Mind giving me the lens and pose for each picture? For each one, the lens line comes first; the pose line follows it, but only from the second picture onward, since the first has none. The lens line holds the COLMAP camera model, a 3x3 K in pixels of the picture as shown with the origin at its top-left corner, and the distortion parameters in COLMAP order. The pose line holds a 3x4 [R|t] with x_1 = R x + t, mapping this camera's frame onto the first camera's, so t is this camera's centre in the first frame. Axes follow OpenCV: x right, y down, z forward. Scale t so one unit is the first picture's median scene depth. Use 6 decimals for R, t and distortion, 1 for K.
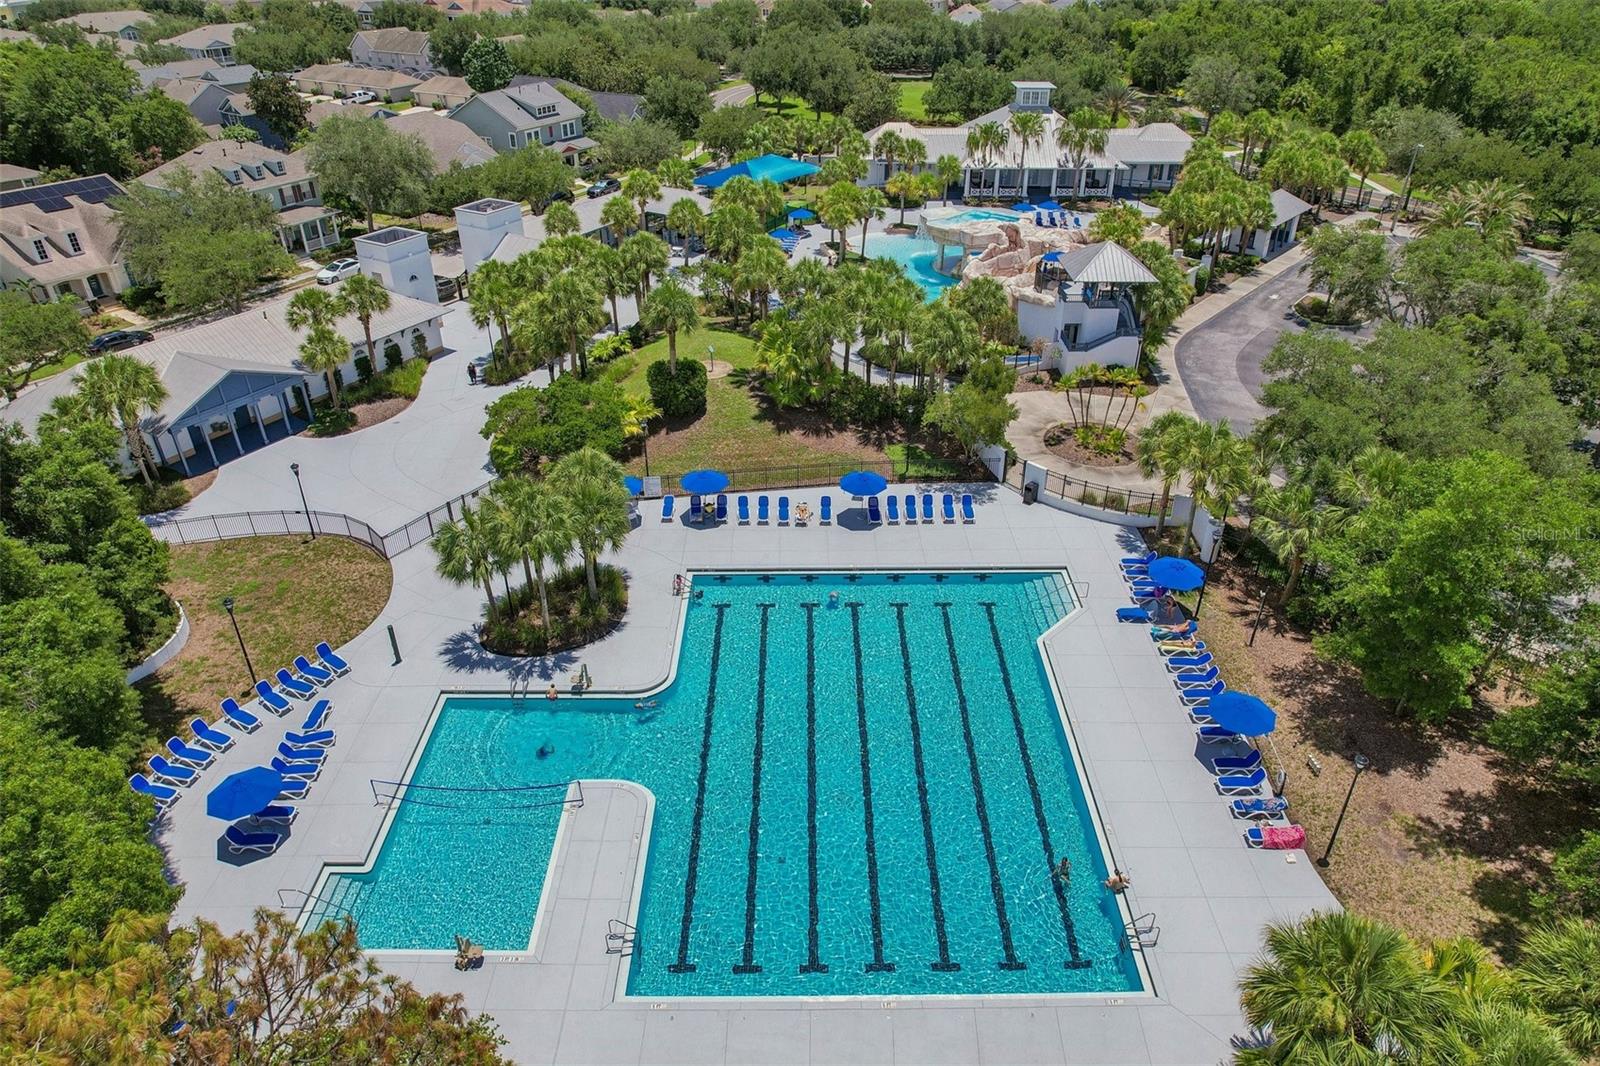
lens RADIAL K [[999.2, 0, 800.0], [0, 999.2, 522.1], [0, 0, 1]] dist [-0.028462, 0.015257]
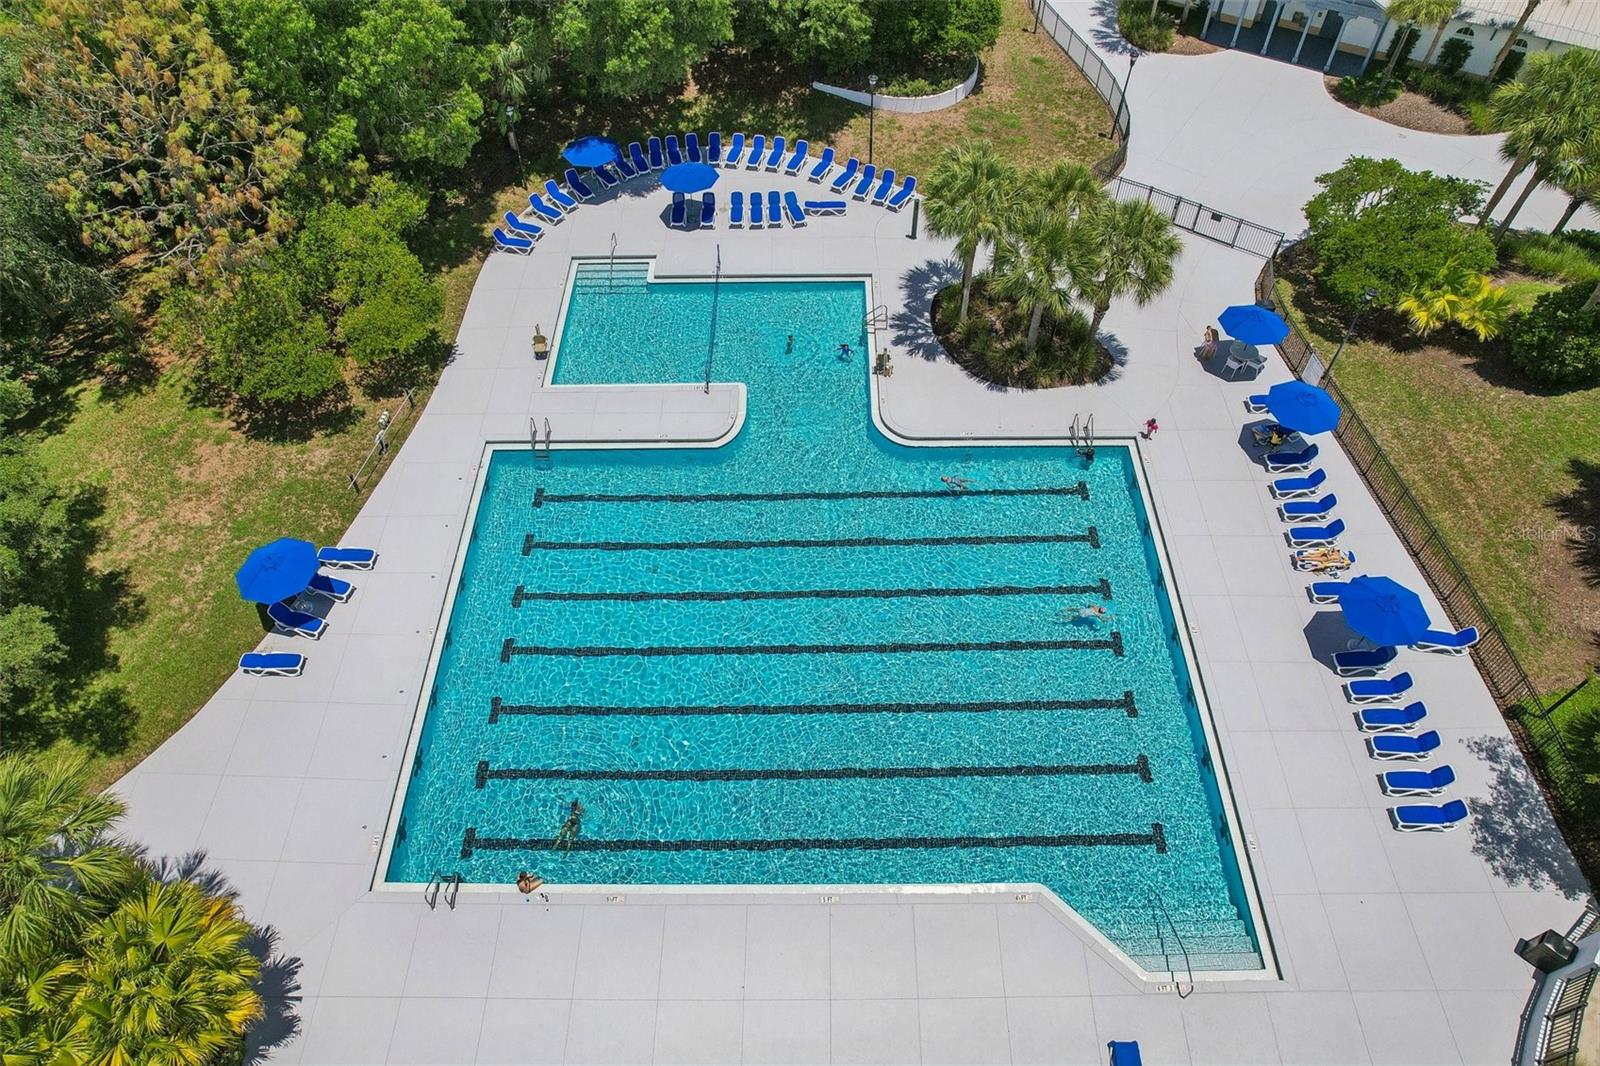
lens RADIAL K [[999.2, 0, 798.3], [0, 999.2, 541.5], [0, 0, 1]] dist [-0.028462, 0.015257]
pose [[-0.002930, 0.800369, -0.599501, 0.342286], [-0.505642, 0.516031, 0.691403, -0.259506], [0.862738, 0.305159, 0.403188, 0.438792]]
